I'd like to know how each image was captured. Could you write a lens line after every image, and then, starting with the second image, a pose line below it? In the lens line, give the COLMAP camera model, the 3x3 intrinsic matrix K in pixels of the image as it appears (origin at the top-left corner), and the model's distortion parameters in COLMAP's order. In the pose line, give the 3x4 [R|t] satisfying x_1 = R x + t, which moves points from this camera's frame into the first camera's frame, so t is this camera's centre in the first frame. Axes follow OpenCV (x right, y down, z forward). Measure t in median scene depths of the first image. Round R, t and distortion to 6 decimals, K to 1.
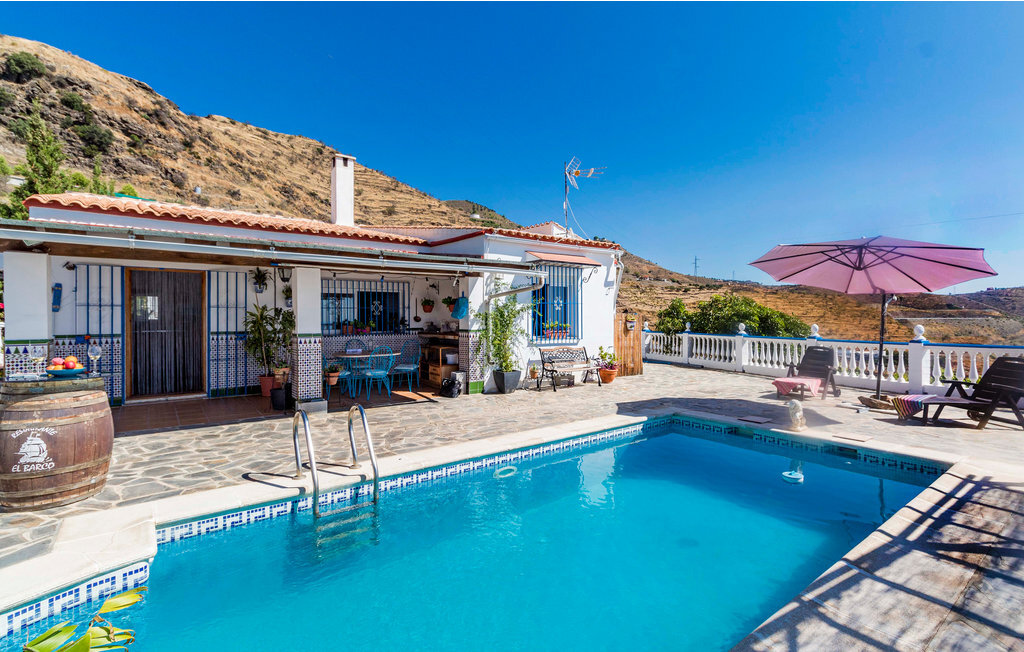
lens RADIAL K [[506.1, 0, 443.2], [0, 506.1, 327.7], [0, 0, 1]] dist [0.005218, 0.000453]
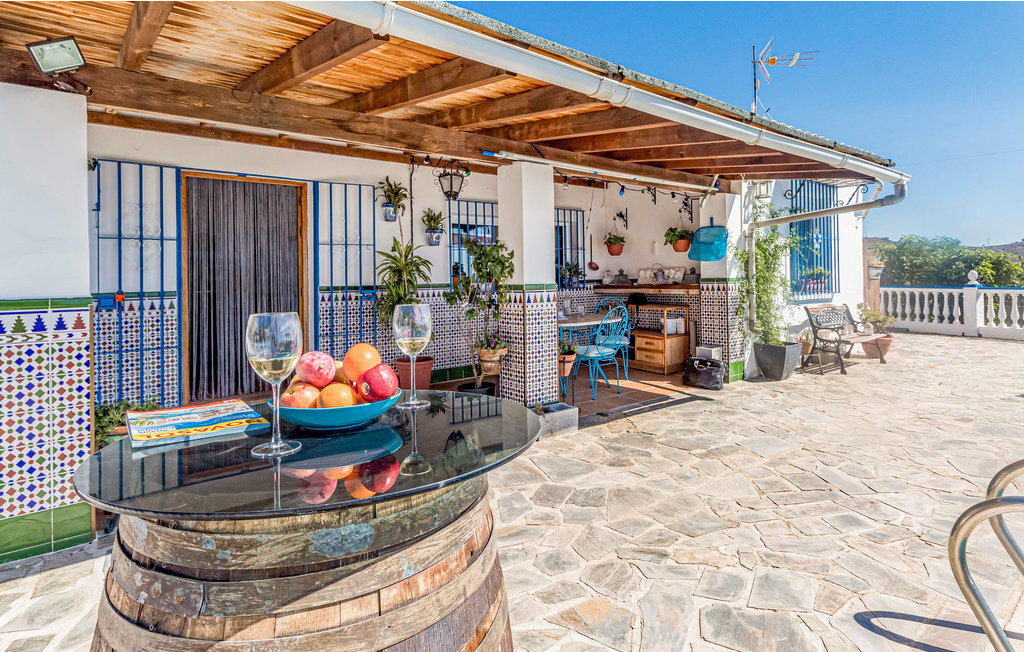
lens RADIAL K [[554.2, 0, 443.7], [0, 554.2, 279.7], [0, 0, 1]] dist [0.006444, 0.000765]
pose [[0.998683, -0.014537, 0.049213, -0.342406], [0.015579, 0.999661, -0.020850, 0.015212], [-0.048893, 0.021590, 0.998571, 0.352991]]
